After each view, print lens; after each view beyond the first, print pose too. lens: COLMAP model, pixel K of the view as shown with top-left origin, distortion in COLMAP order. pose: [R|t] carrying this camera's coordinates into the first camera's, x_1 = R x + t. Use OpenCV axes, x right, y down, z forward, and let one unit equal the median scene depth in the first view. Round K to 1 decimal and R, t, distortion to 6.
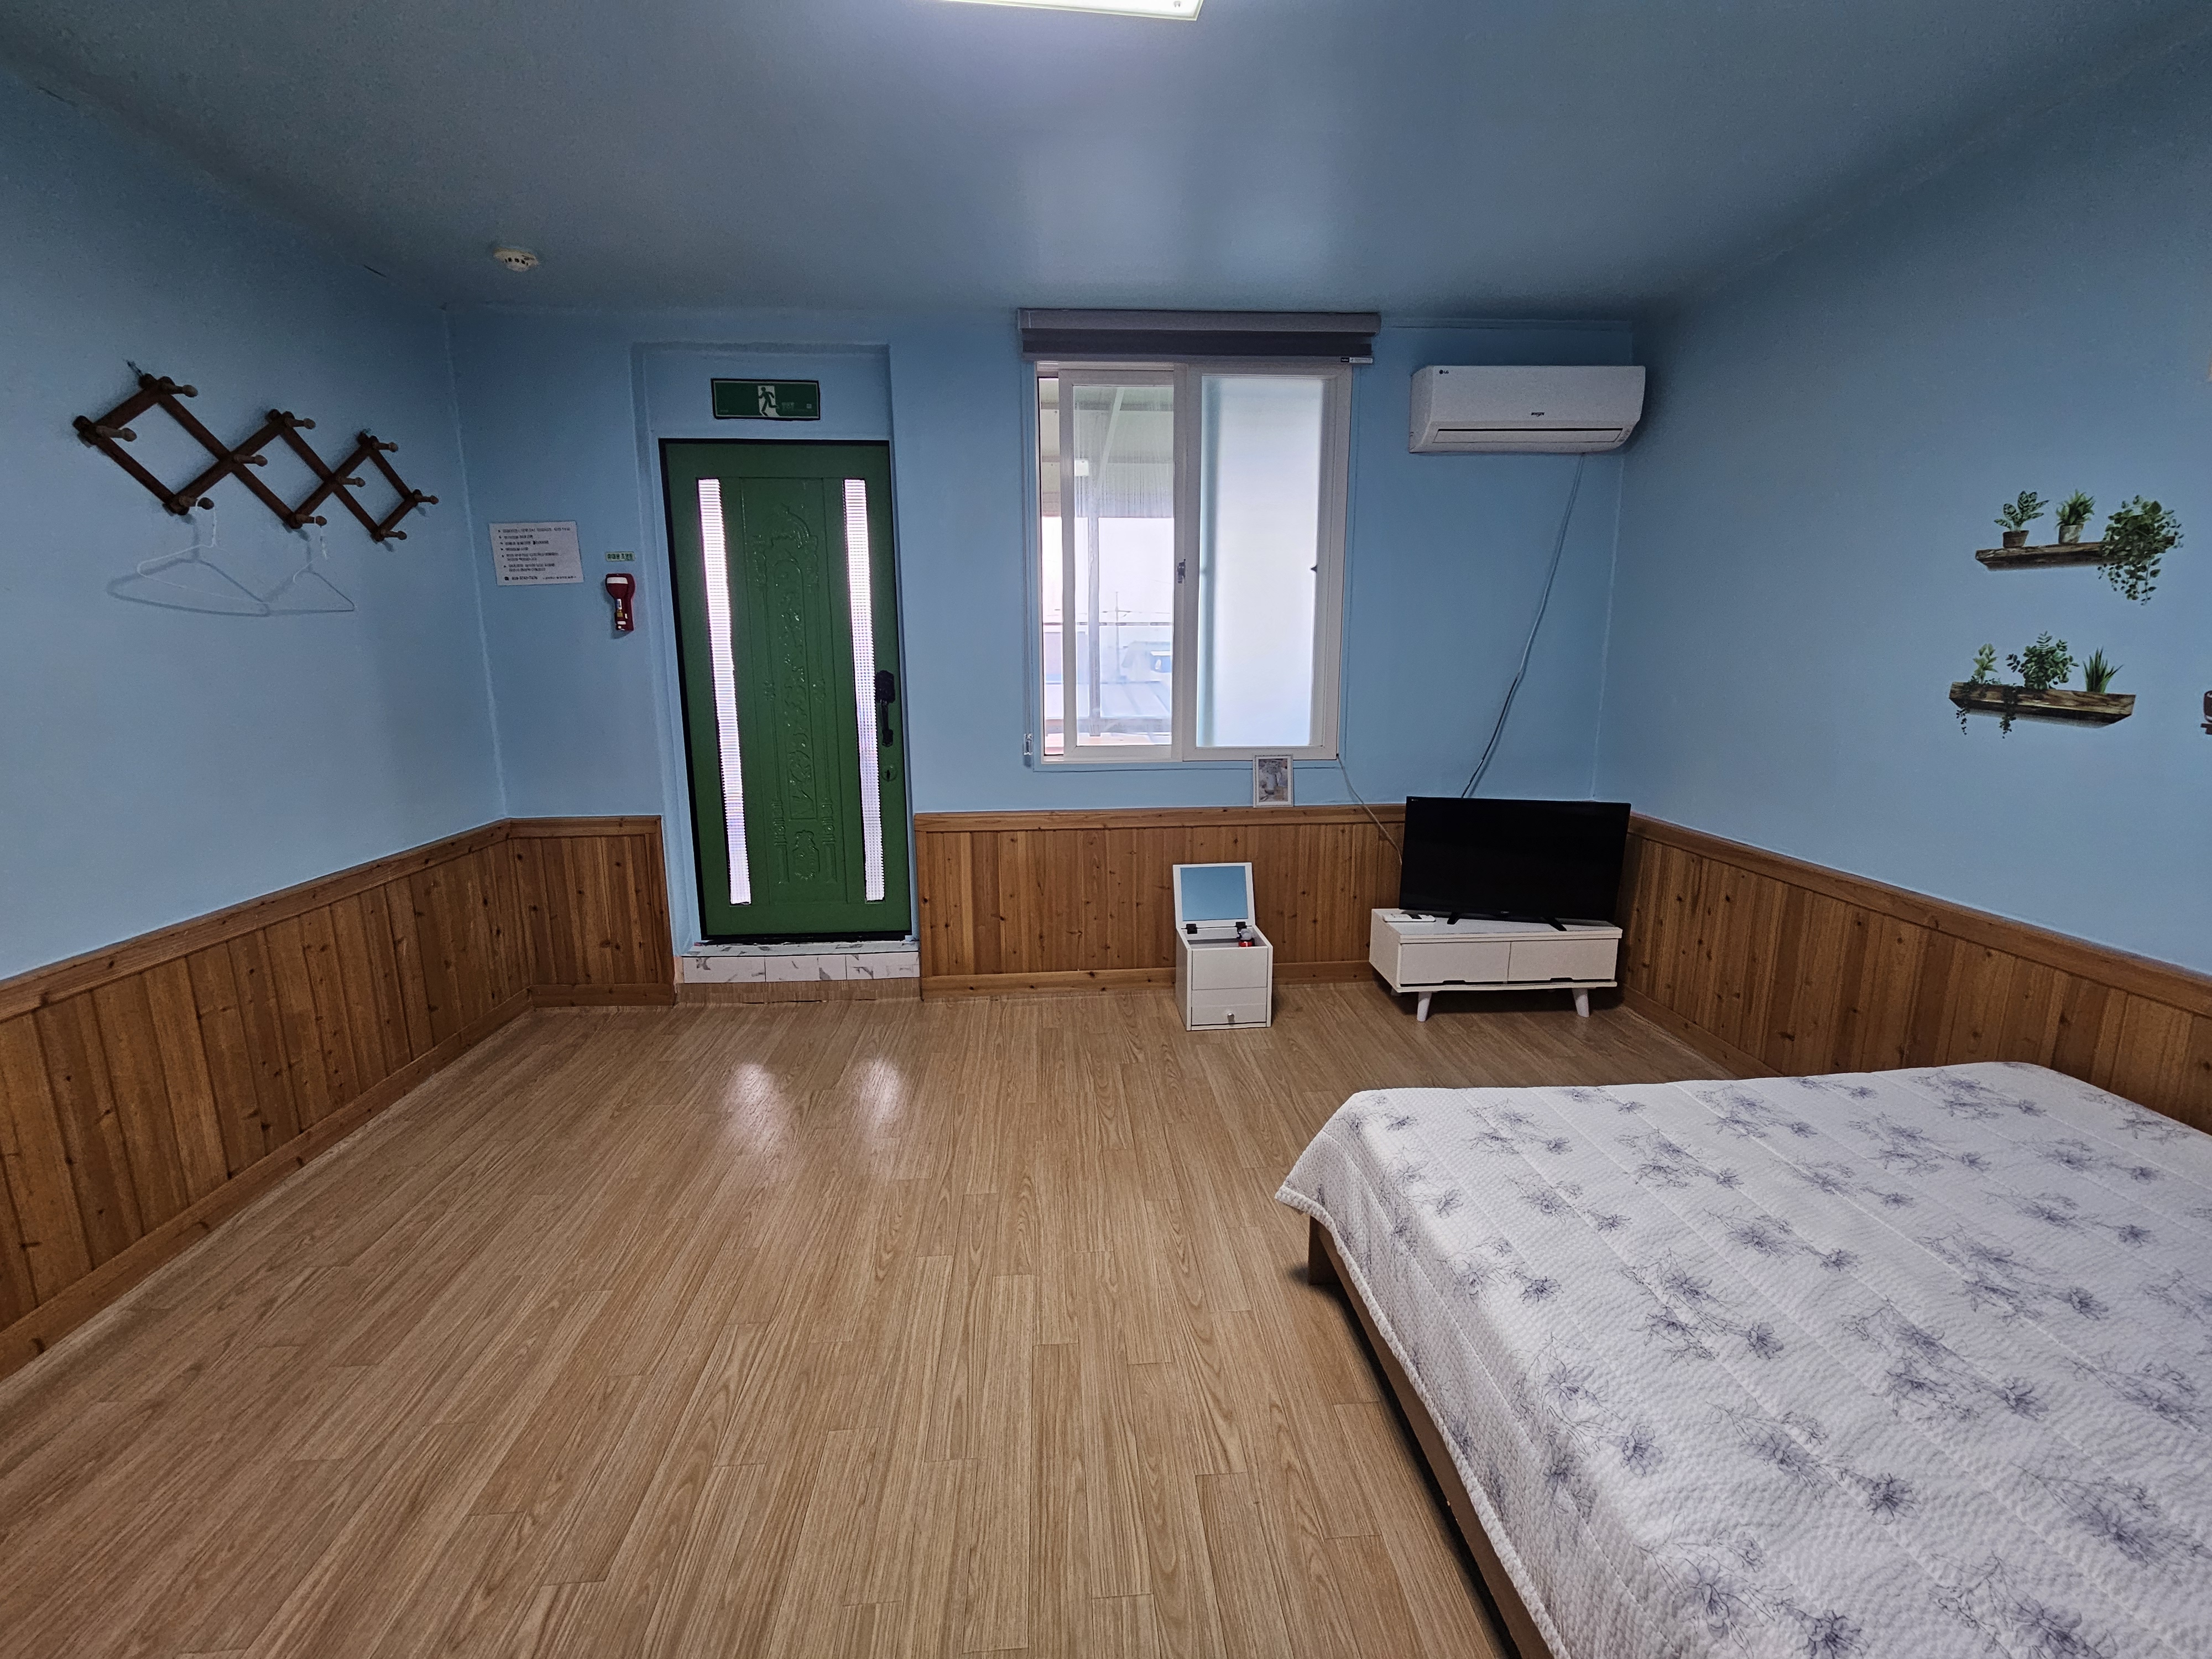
lens RADIAL K [[903.1, 0, 1104.6], [0, 903.1, 813.0], [0, 0, 1]] dist [0.000802, -0.000424]
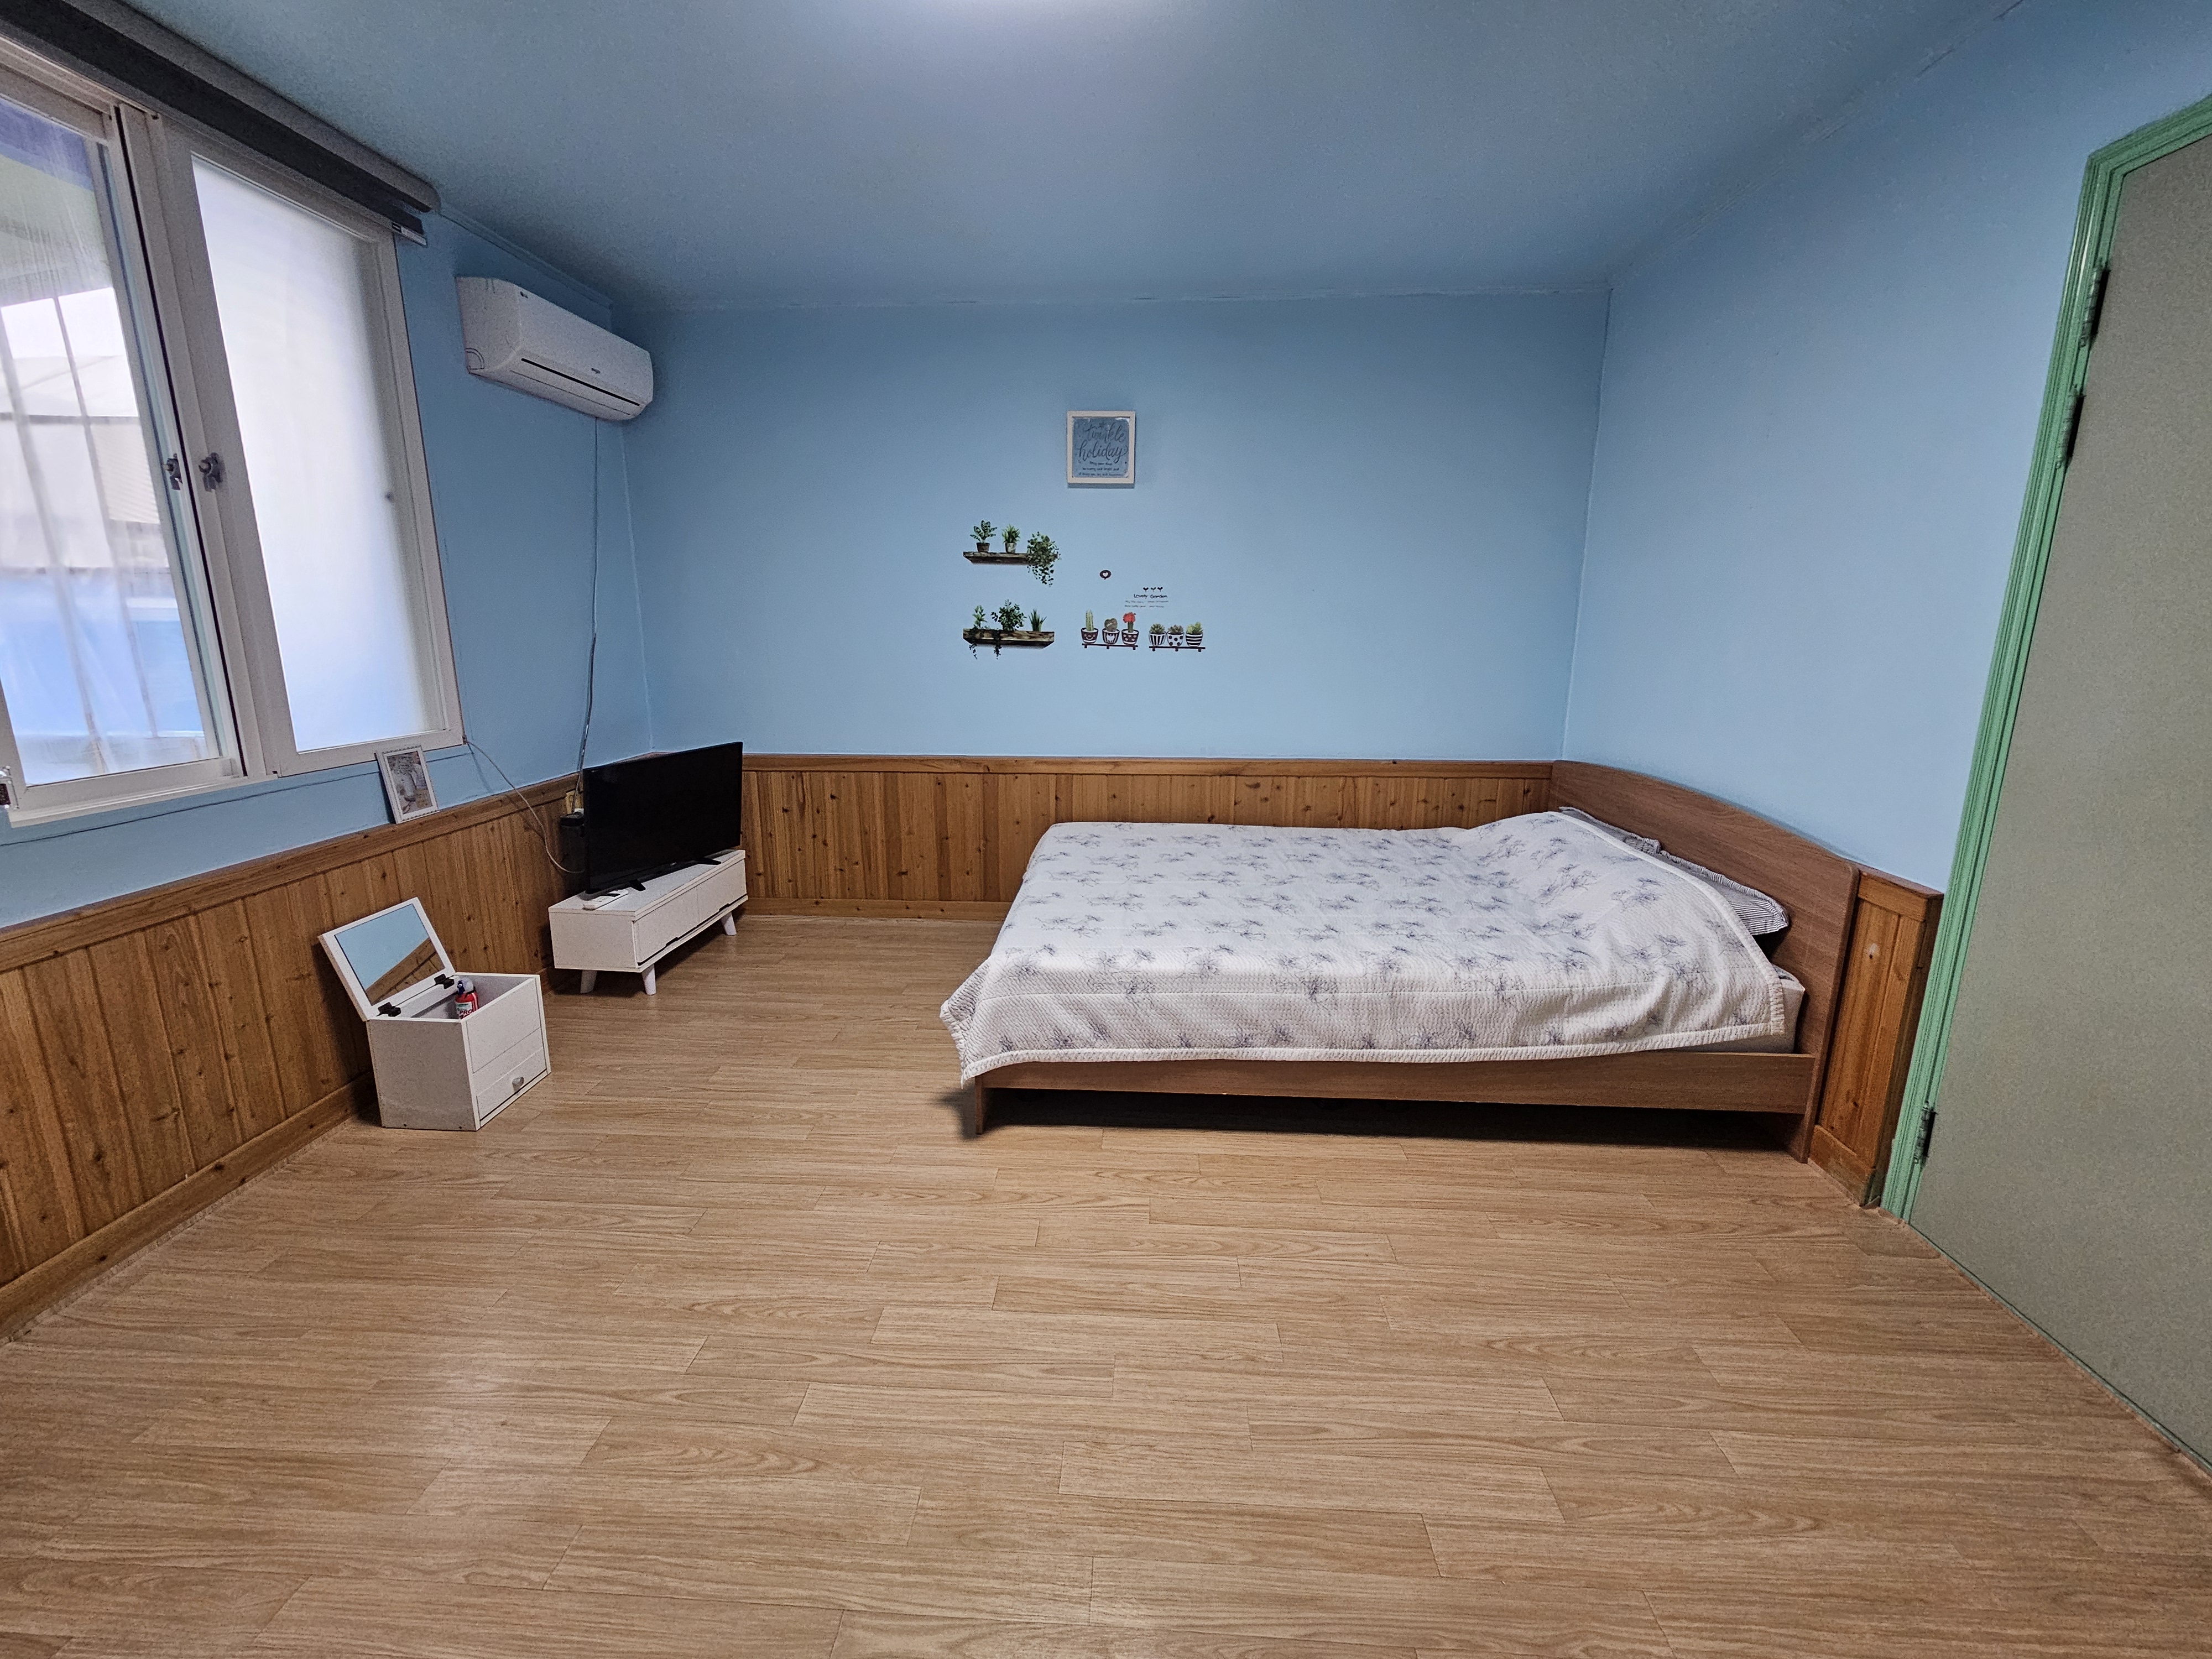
lens RADIAL K [[903.1, 0, 1098.2], [0, 903.1, 807.4], [0, 0, 1]] dist [0.000802, -0.000424]
pose [[0.121377, -0.197856, 0.972687, -0.526592], [0.178973, 0.968234, 0.174617, -0.049568], [-0.976338, 0.152890, 0.152932, 0.380621]]
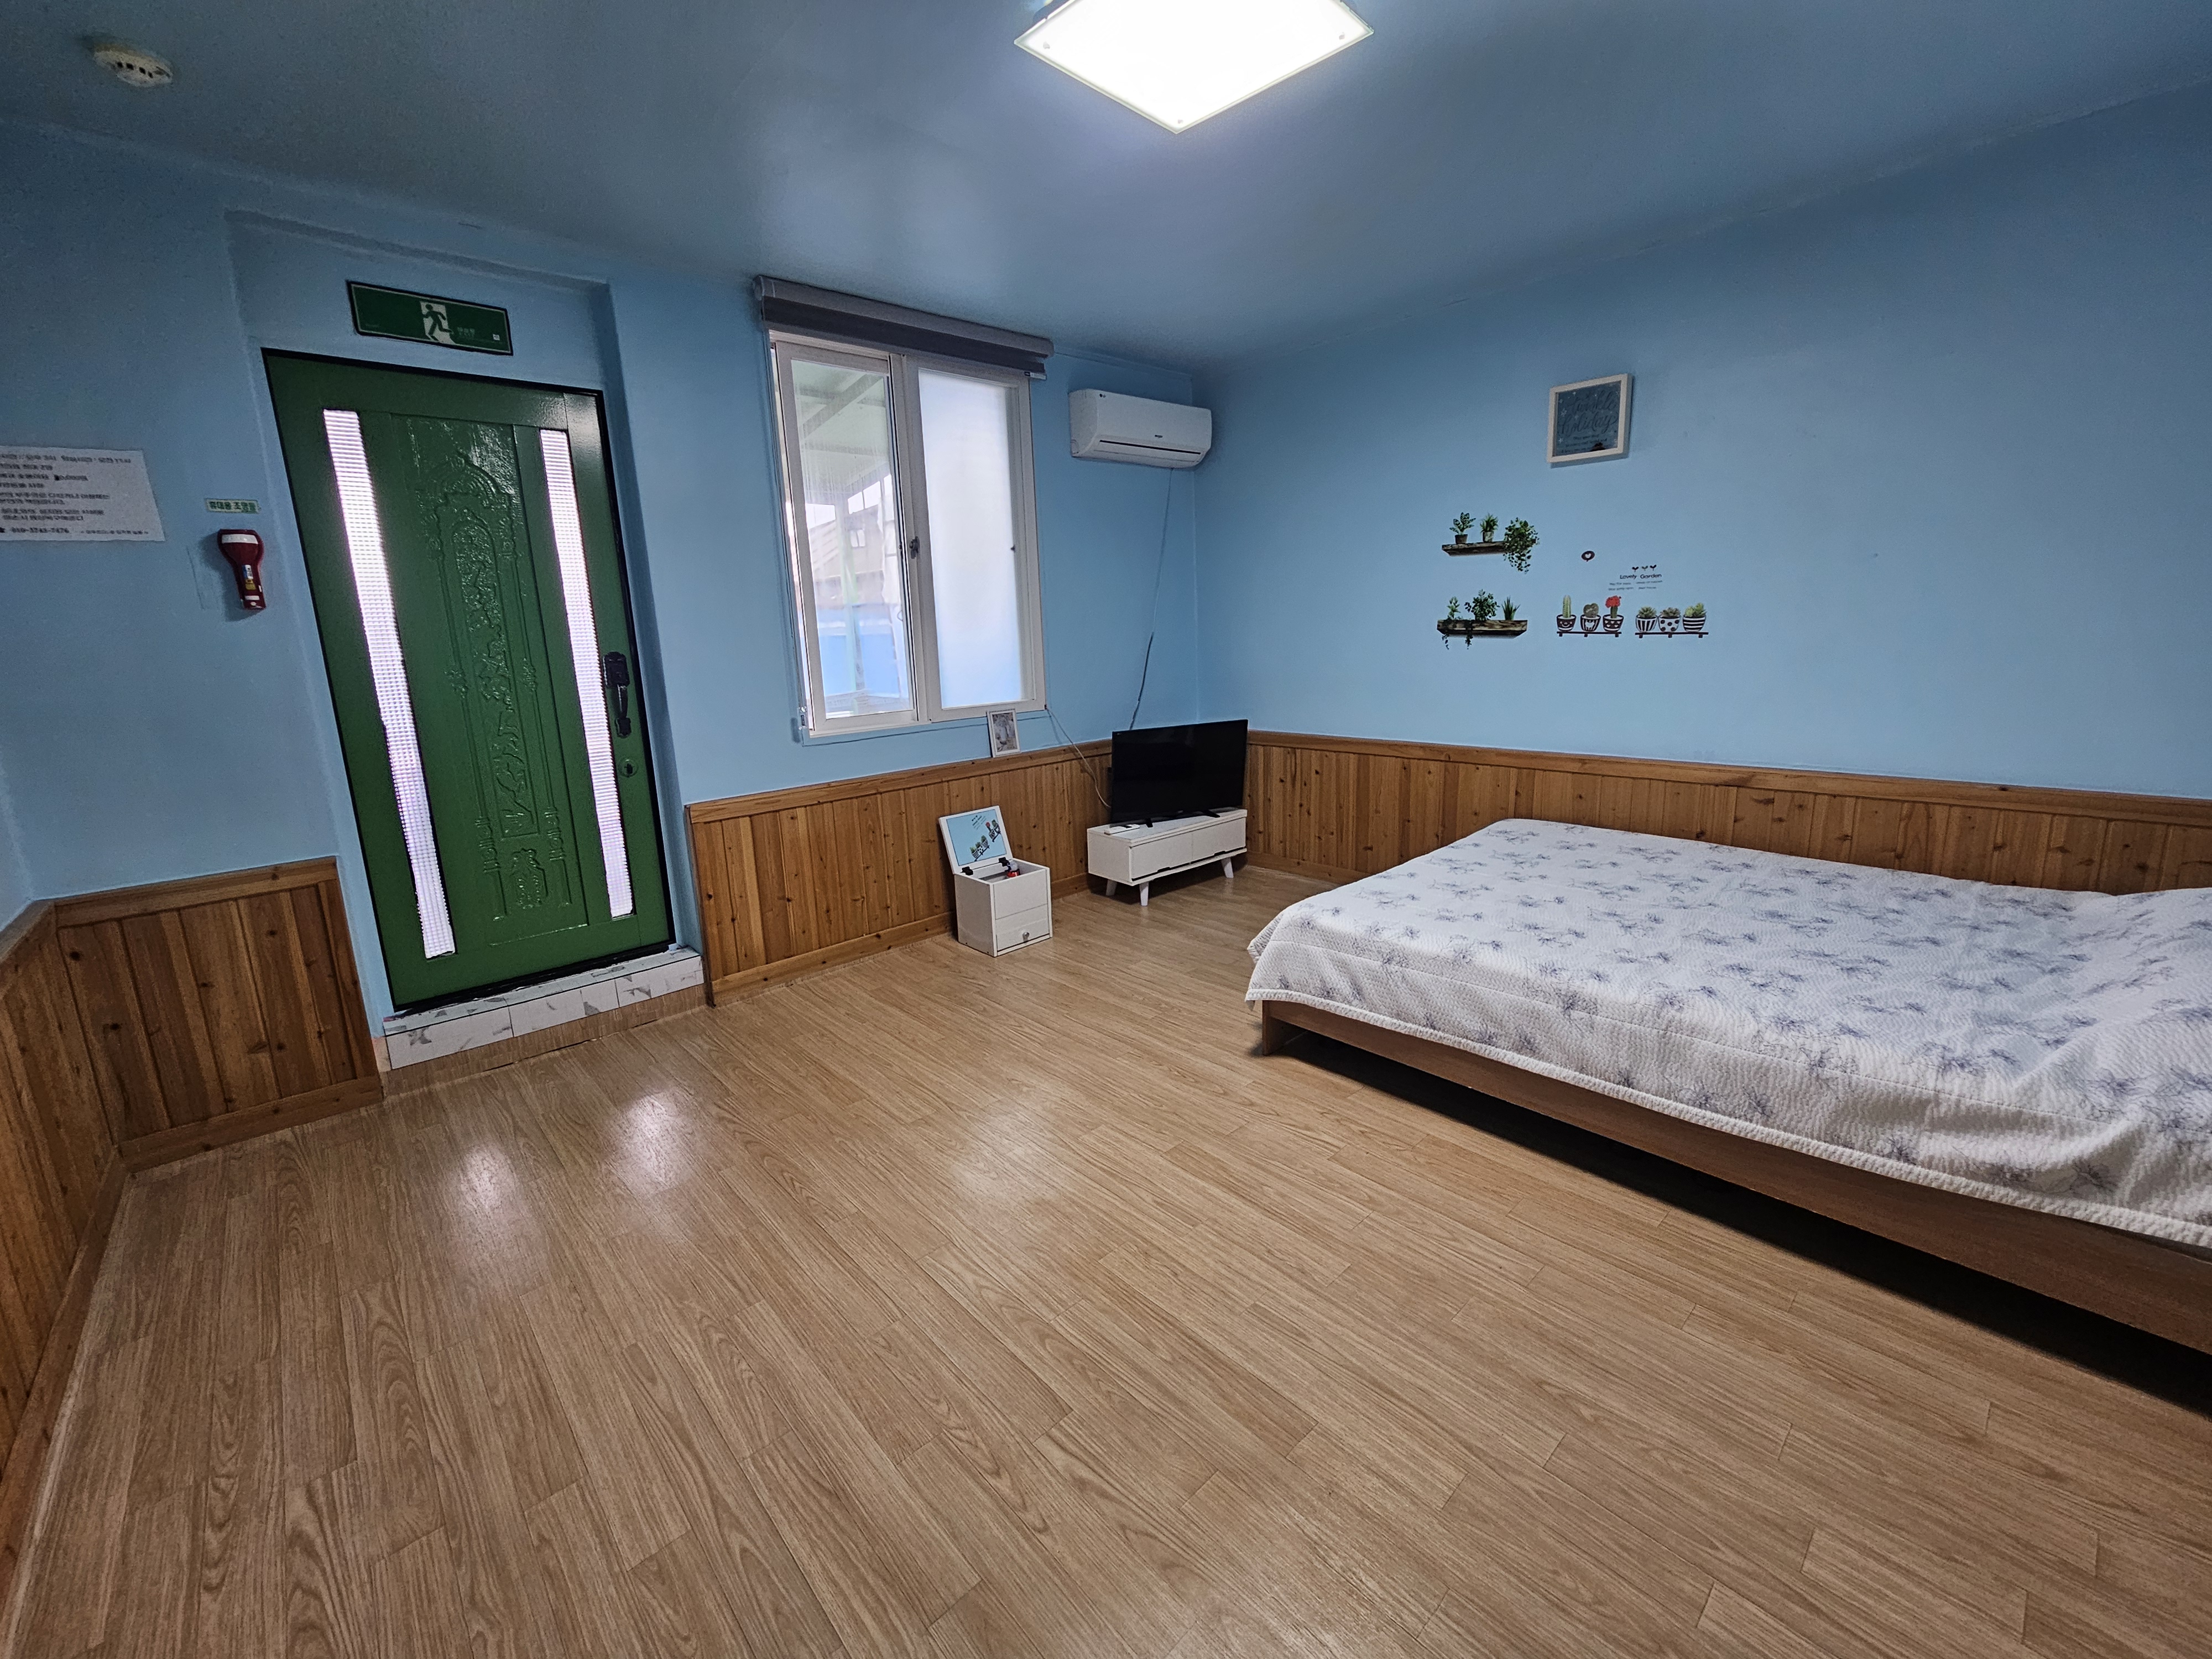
lens RADIAL K [[903.1, 0, 1104.1], [0, 903.1, 809.3], [0, 0, 1]] dist [0.000802, -0.000424]
pose [[0.778944, -0.149453, 0.609023, -0.483863], [0.147364, 0.987614, 0.053879, 0.019883], [-0.609532, 0.047779, 0.791320, 0.016652]]
